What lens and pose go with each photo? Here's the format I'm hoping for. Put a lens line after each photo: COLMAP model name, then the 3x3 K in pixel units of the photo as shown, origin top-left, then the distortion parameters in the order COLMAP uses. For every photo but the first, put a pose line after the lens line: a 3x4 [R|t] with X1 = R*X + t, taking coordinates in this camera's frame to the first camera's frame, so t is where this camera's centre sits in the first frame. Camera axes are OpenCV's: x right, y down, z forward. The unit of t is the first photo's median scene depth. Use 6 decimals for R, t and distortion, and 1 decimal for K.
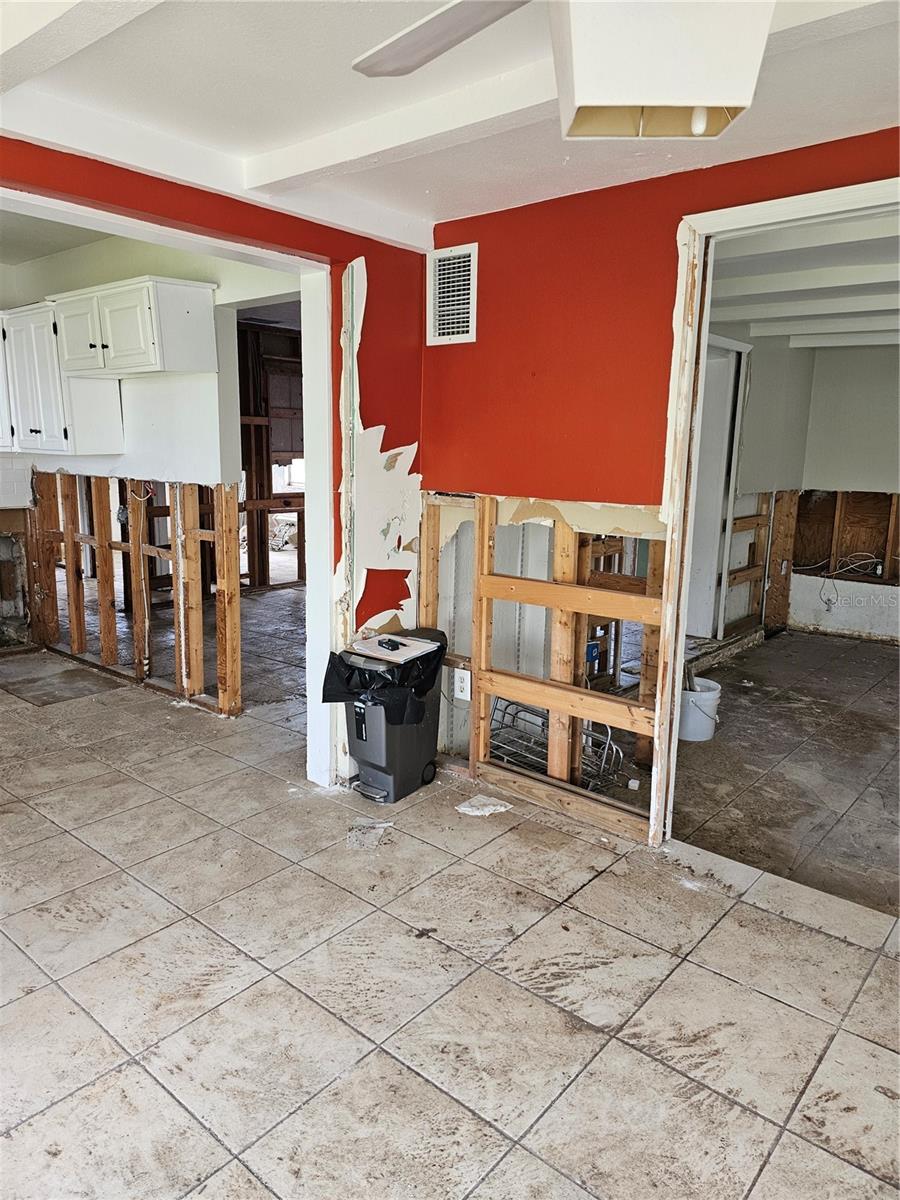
lens RADIAL K [[802.6, 0, 443.7], [0, 802.6, 589.2], [0, 0, 1]] dist [0.066151, -0.063183]
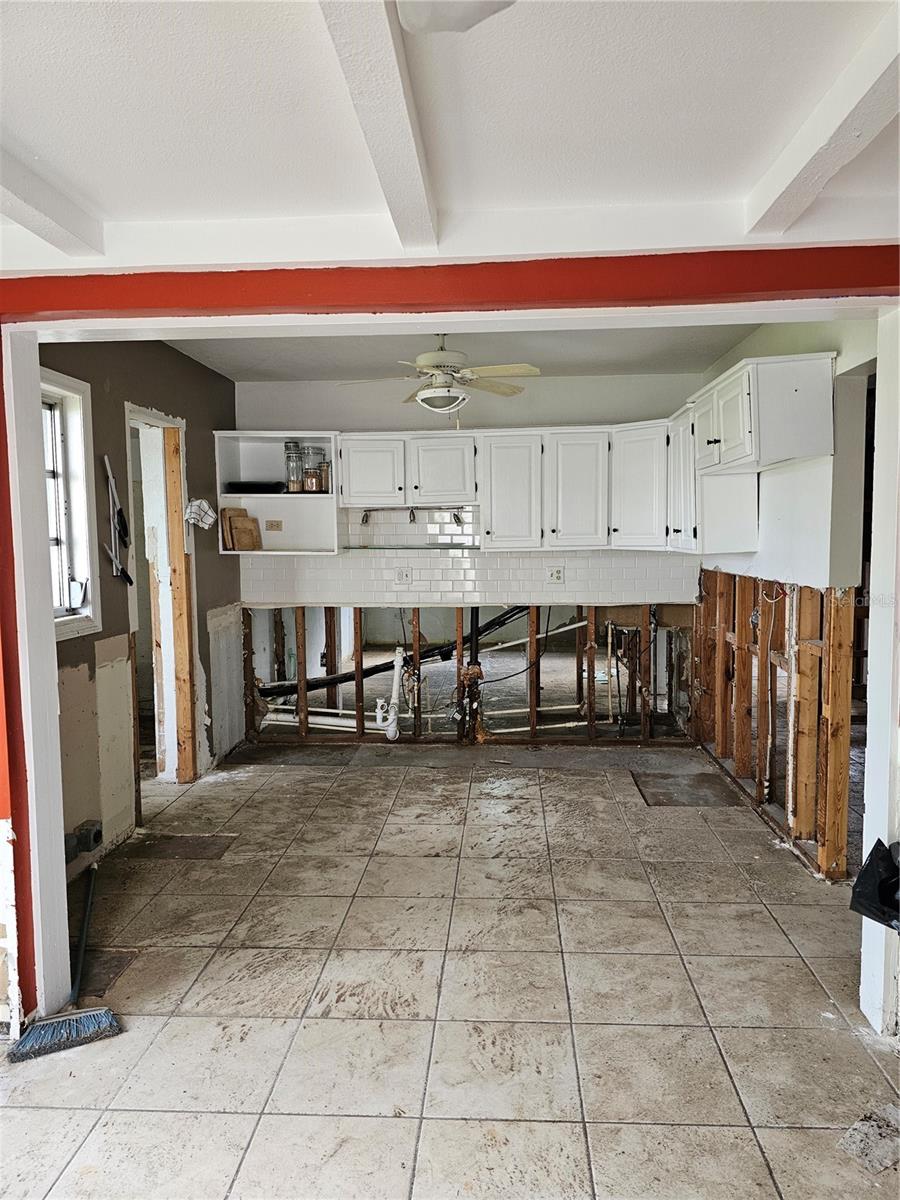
lens RADIAL K [[802.6, 0, 458.9], [0, 802.6, 590.8], [0, 0, 1]] dist [0.066151, -0.063183]
pose [[0.606153, 0.033334, -0.794649, 0.139547], [-0.117933, 0.991844, -0.048353, -0.041209], [0.786556, 0.123025, 0.605140, 0.196817]]
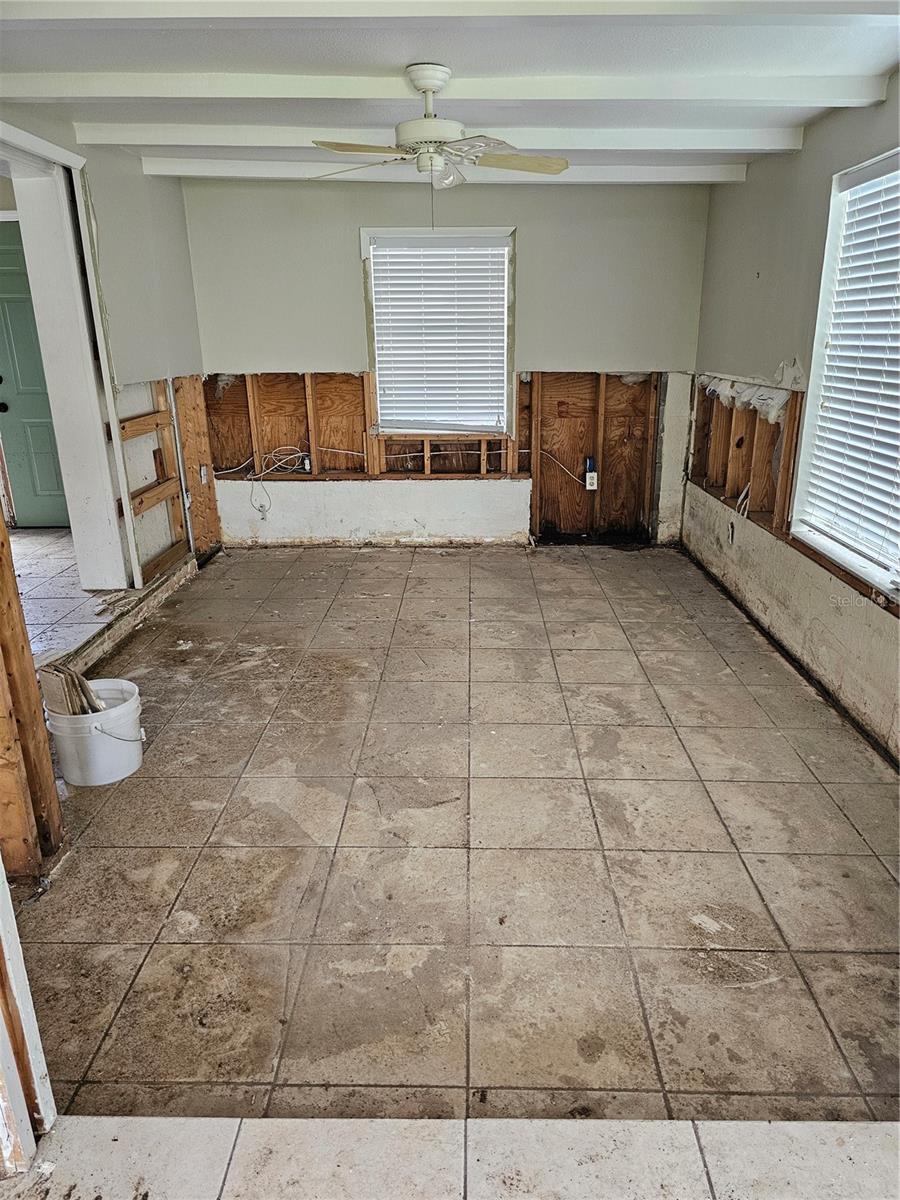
lens RADIAL K [[802.6, 0, 459.5], [0, 802.6, 600.7], [0, 0, 1]] dist [0.066151, -0.063183]
pose [[0.767096, -0.229717, 0.598994, 0.168218], [0.139555, 0.971085, 0.193697, -0.041253], [-0.626170, -0.064992, 0.776973, 0.334037]]
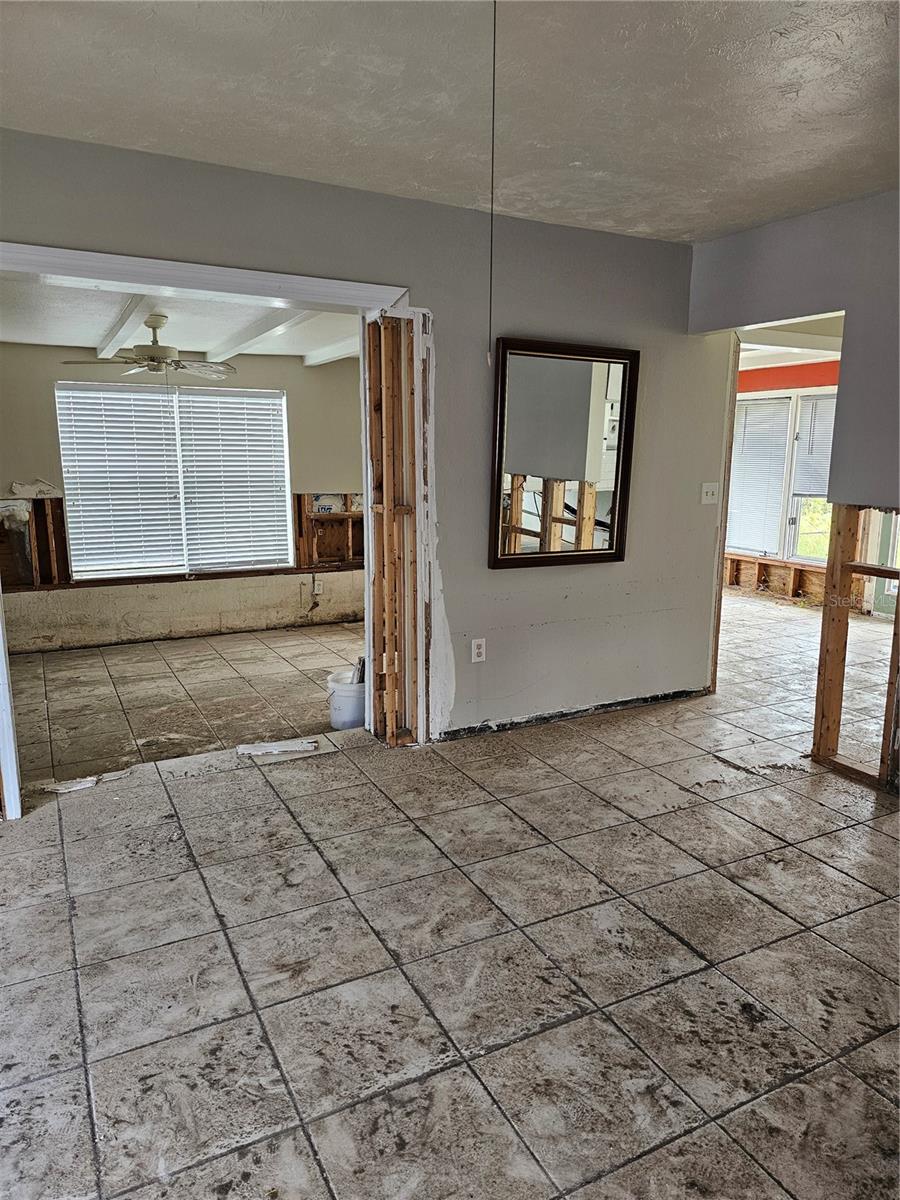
lens RADIAL K [[802.6, 0, 460.5], [0, 802.6, 603.8], [0, 0, 1]] dist [0.066151, -0.063183]
pose [[-0.930898, -0.090082, 0.353998, -0.193075], [0.043111, 0.935247, 0.351360, -0.346308], [-0.362727, 0.342342, -0.866736, 1.882987]]
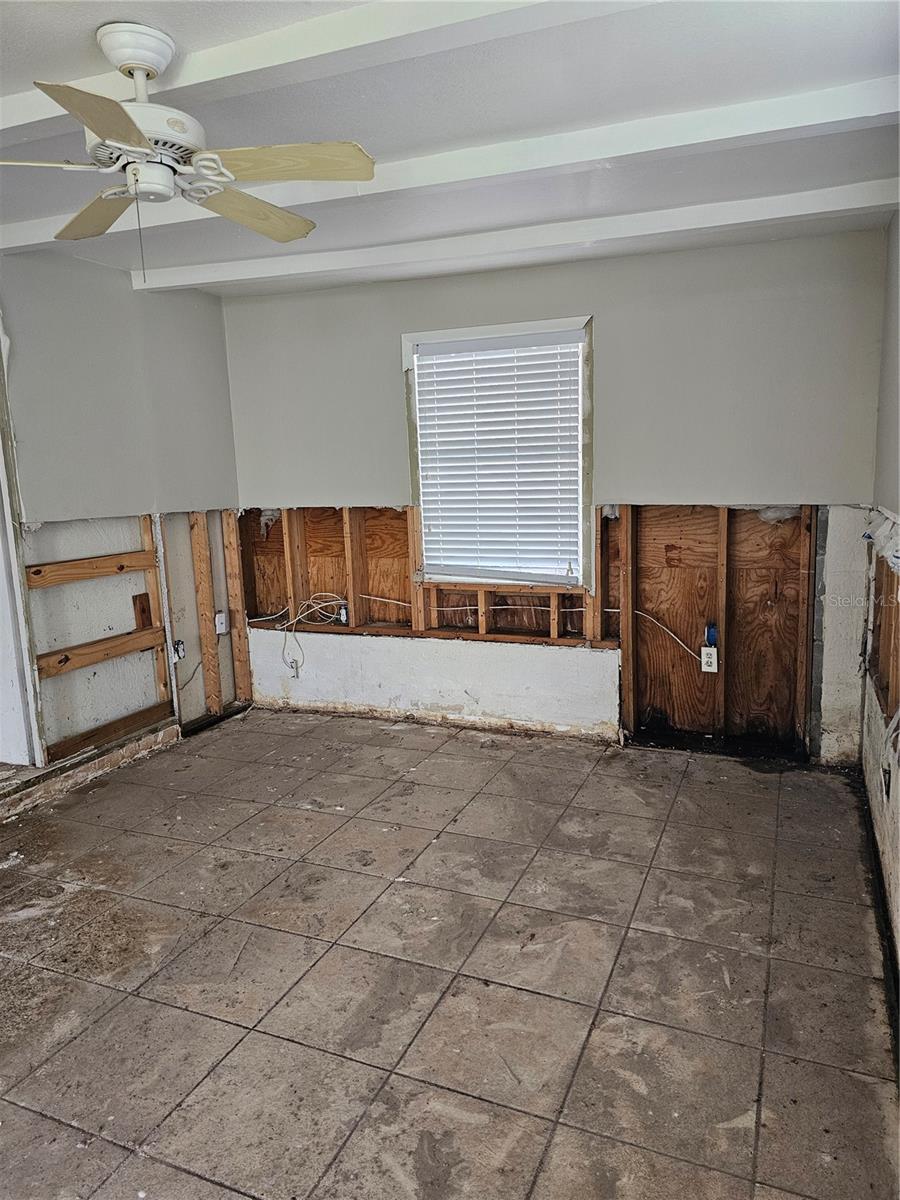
lens RADIAL K [[802.6, 0, 459.0], [0, 802.6, 602.0], [0, 0, 1]] dist [0.066151, -0.063183]
pose [[0.949389, -0.096208, 0.299007, 0.657284], [0.101934, 0.994785, -0.003573, -0.034687], [-0.297104, 0.033871, 0.954244, 0.463701]]
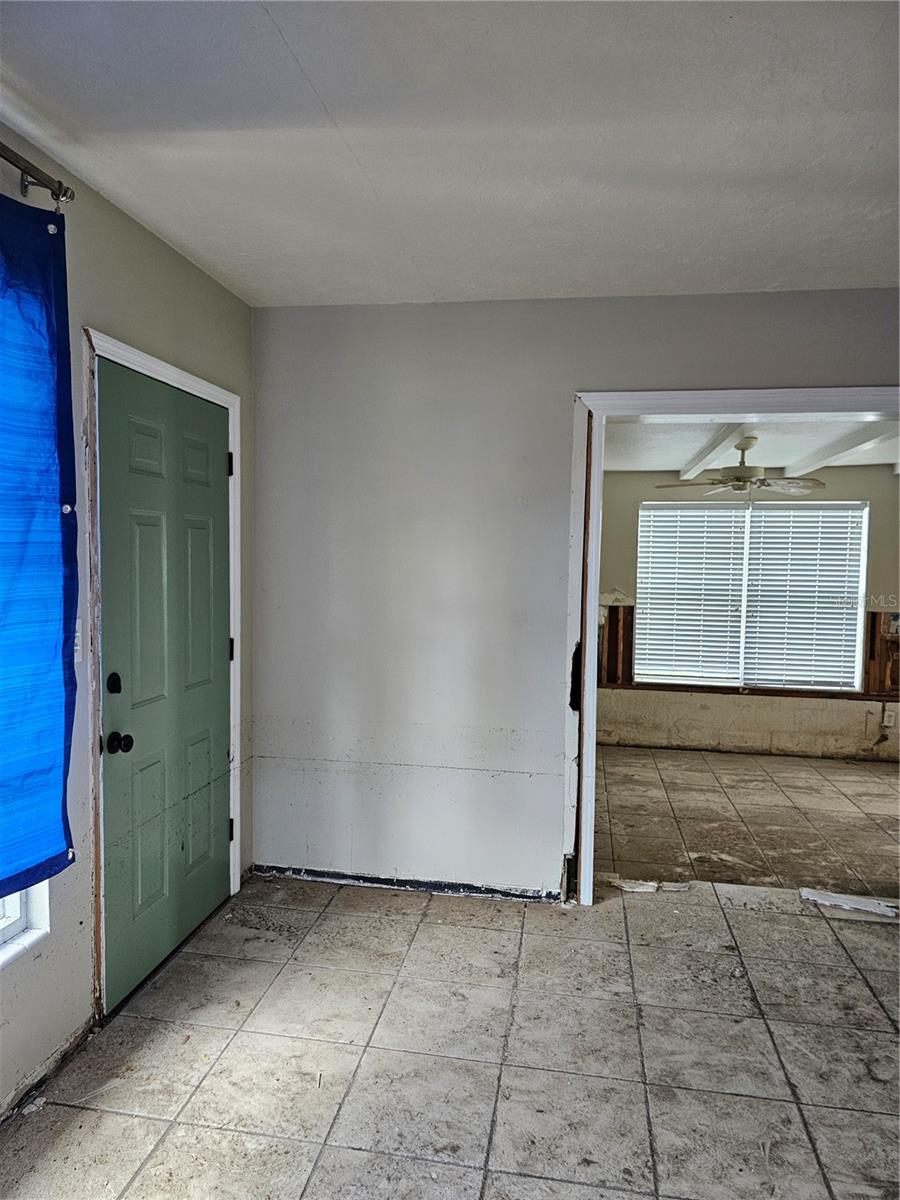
lens RADIAL K [[802.6, 0, 441.1], [0, 802.6, 609.0], [0, 0, 1]] dist [0.066151, -0.063183]
pose [[-0.510111, -0.085669, 0.855832, -0.155551], [0.128244, 0.976329, 0.174169, -0.361870], [-0.850494, 0.198601, -0.487049, 1.906961]]
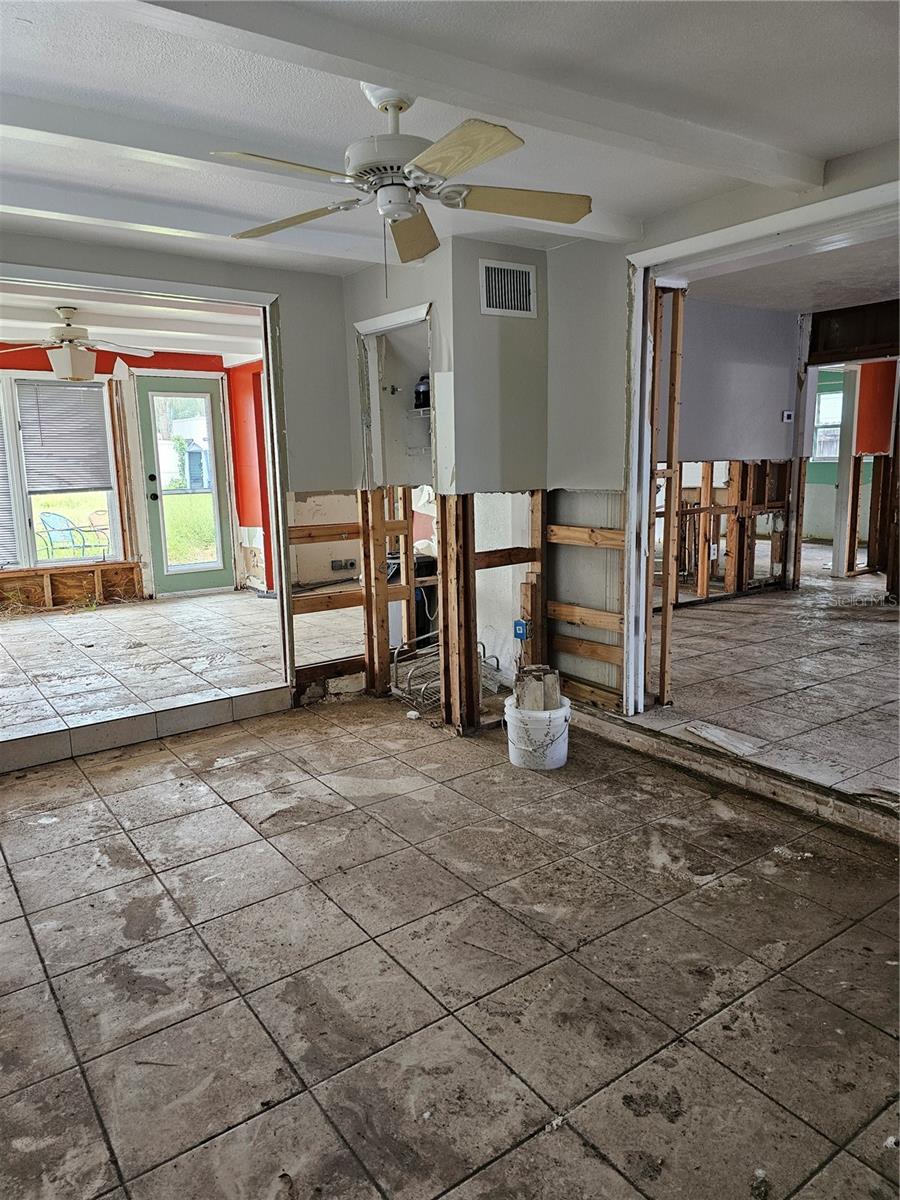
lens RADIAL K [[802.6, 0, 446.6], [0, 802.6, 589.6], [0, 0, 1]] dist [0.066151, -0.063183]
pose [[-0.241728, 0.145312, -0.959402, 1.153660], [-0.157036, 0.969832, 0.186458, -0.142218], [0.957553, 0.195733, -0.211616, 1.096409]]
